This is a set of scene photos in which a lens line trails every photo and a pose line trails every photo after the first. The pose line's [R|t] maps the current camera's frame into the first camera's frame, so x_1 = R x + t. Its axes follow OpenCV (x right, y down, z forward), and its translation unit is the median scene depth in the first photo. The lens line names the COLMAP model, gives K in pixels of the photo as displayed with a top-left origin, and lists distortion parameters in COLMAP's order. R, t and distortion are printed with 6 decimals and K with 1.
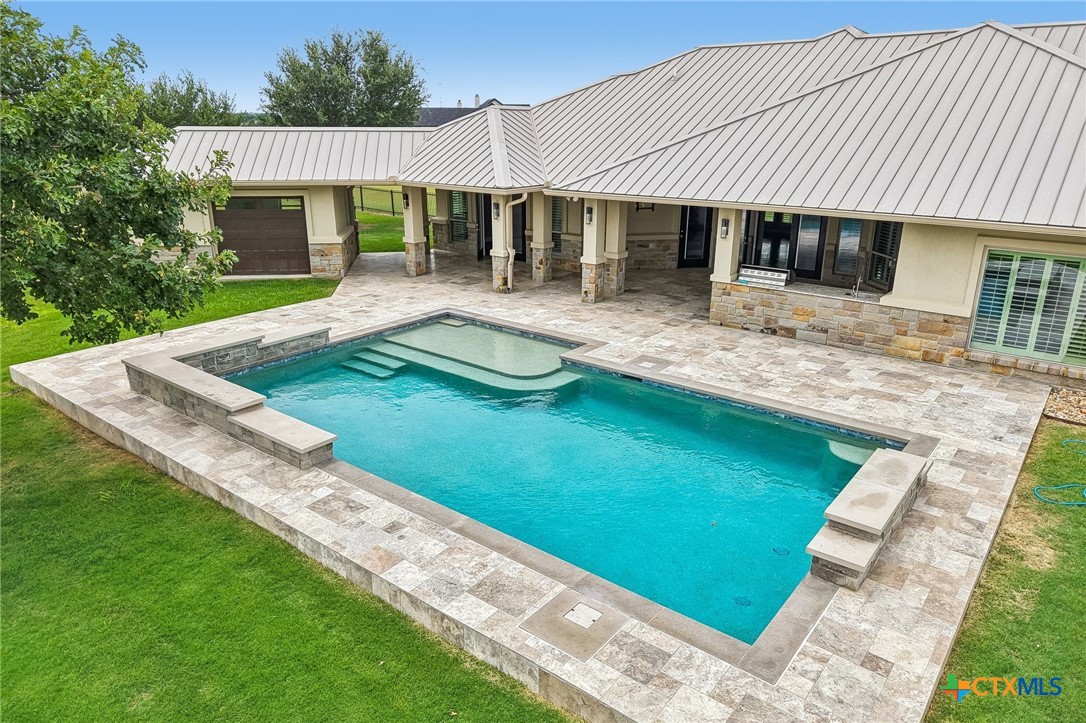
lens RADIAL K [[728.0, 0, 538.9], [0, 728.0, 362.7], [0, 0, 1]] dist [0.029636, -0.029857]
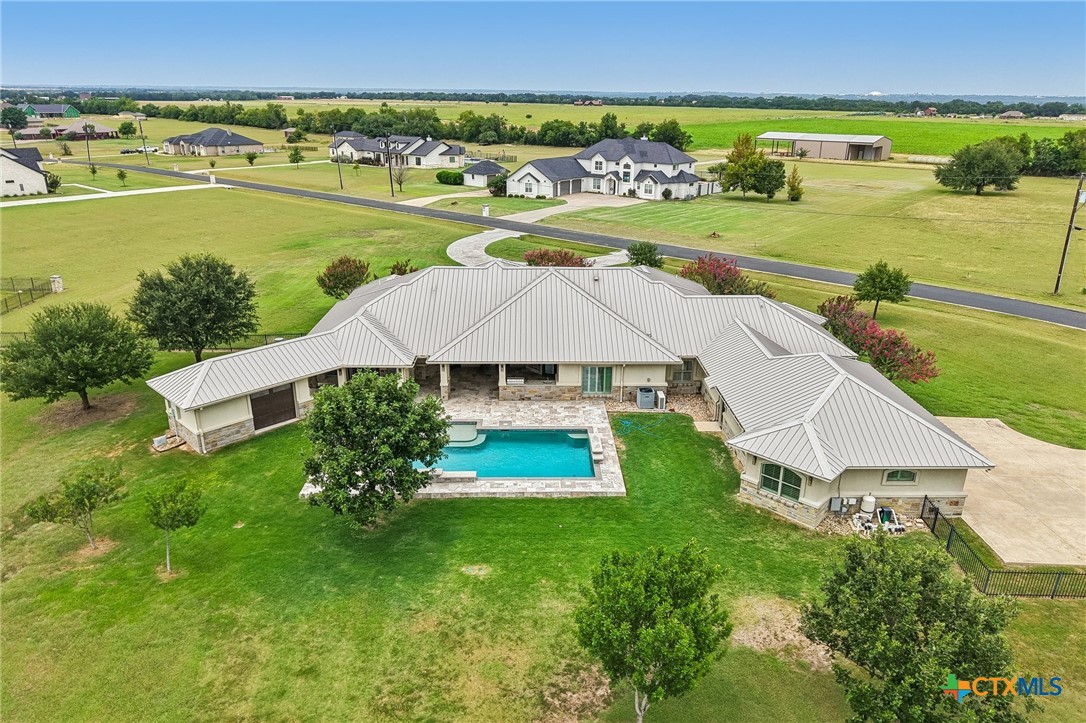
lens RADIAL K [[728.0, 0, 538.9], [0, 728.0, 362.7], [0, 0, 1]] dist [0.029636, -0.029857]
pose [[0.772991, -0.232782, 0.590168, -1.471688], [0.202560, 0.972119, 0.118127, -0.575146], [-0.601211, 0.028234, 0.798591, -1.532885]]
